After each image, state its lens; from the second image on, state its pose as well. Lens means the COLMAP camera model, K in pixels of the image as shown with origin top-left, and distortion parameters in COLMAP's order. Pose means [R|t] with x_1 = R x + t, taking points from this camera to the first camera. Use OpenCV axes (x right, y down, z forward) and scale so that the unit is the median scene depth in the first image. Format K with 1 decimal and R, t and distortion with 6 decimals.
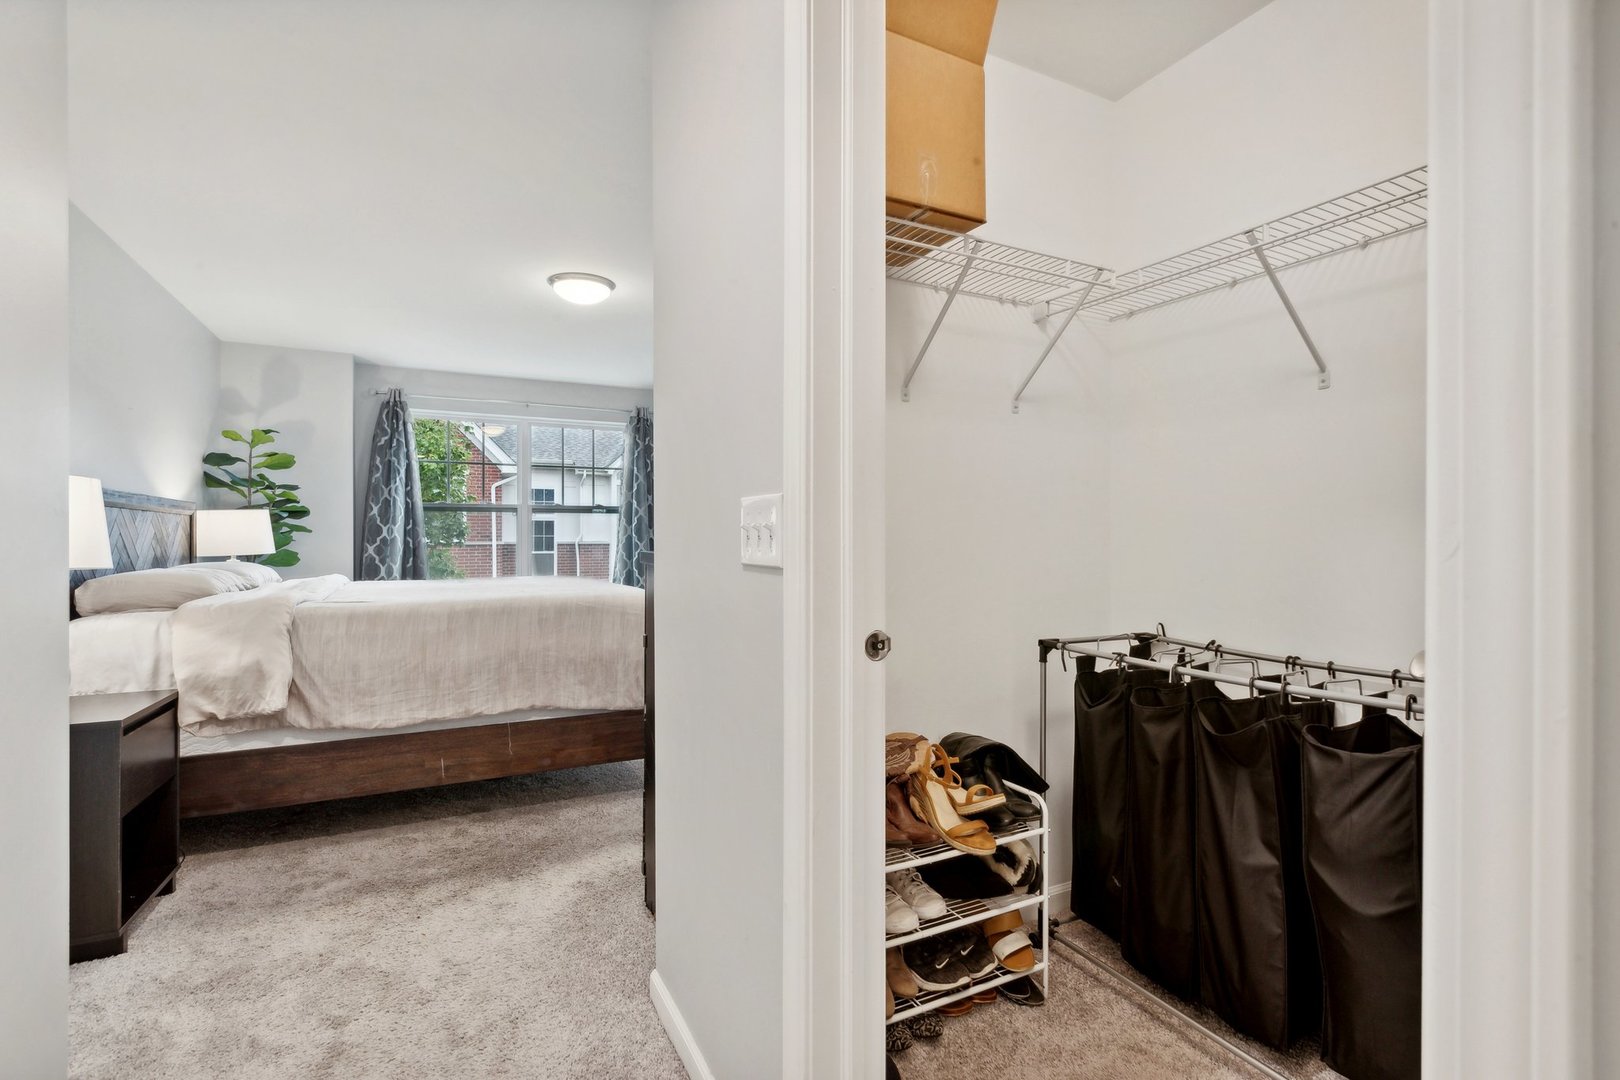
lens RADIAL K [[736.1, 0, 809.2], [0, 736.1, 538.1], [0, 0, 1]] dist [0.003534, -0.002306]
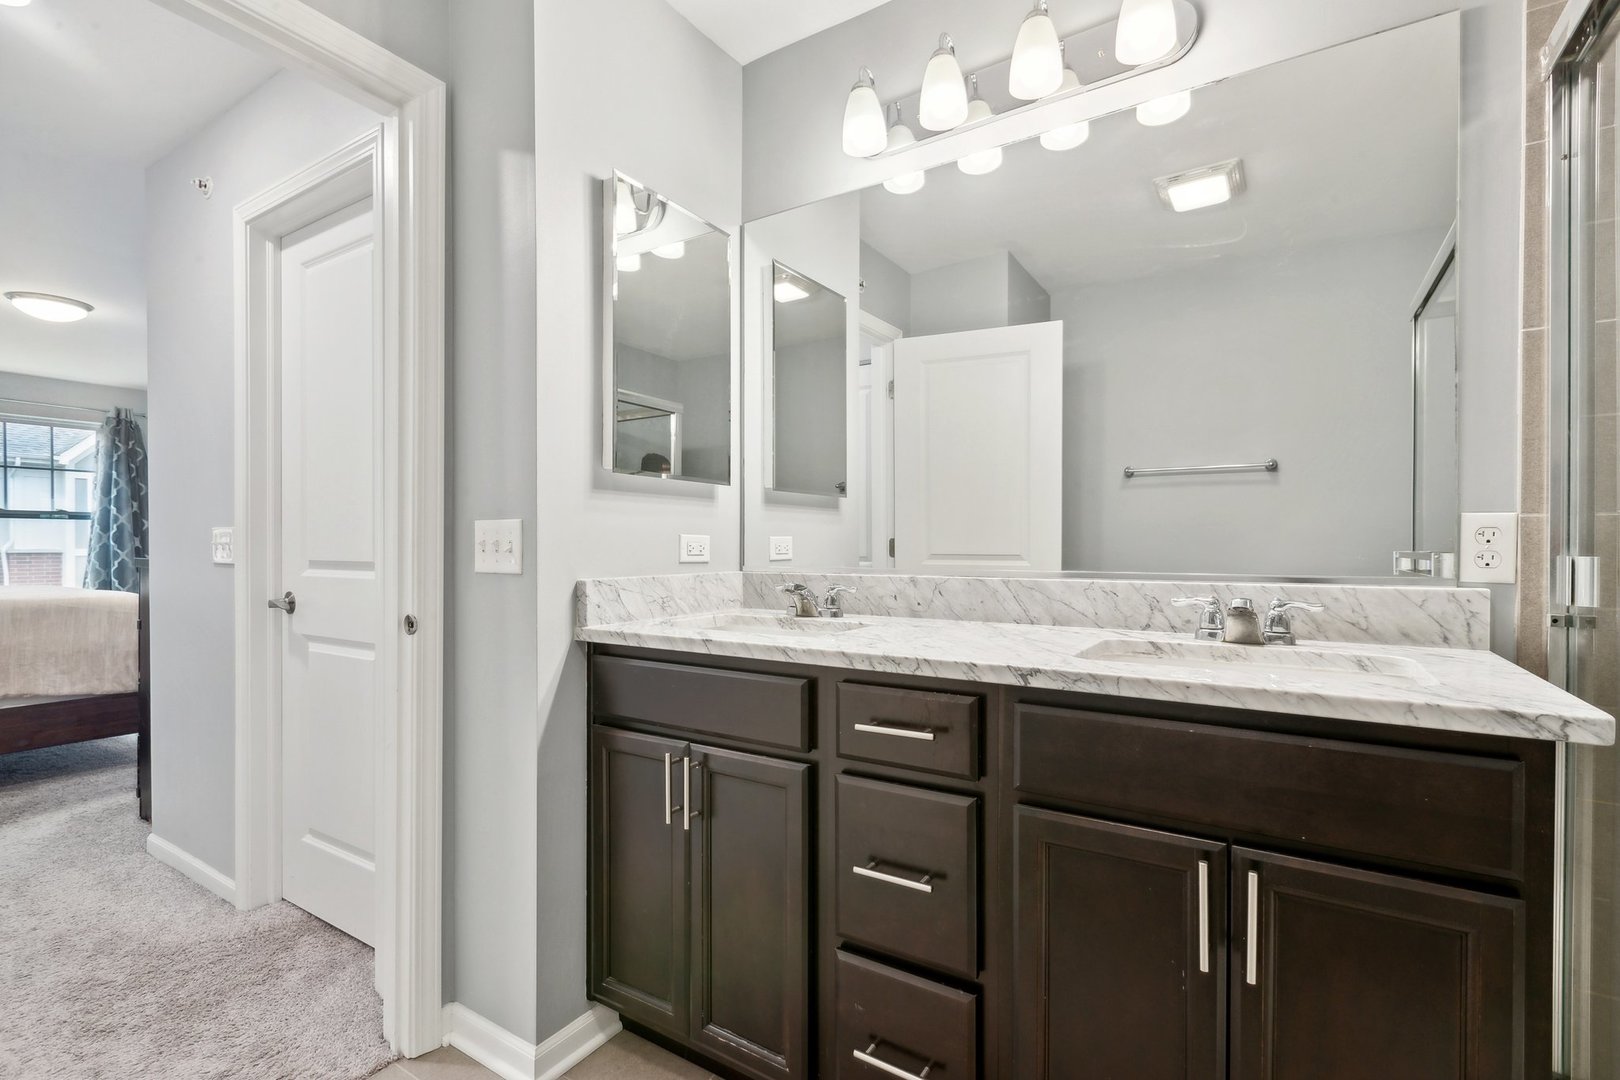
lens RADIAL K [[736.1, 0, 819.3], [0, 736.1, 552.0], [0, 0, 1]] dist [0.003534, -0.002306]
pose [[0.857212, -0.002371, 0.514959, 0.098470], [-0.002009, 0.999966, 0.007948, -0.004410], [-0.514960, -0.007848, 0.857178, -0.522820]]
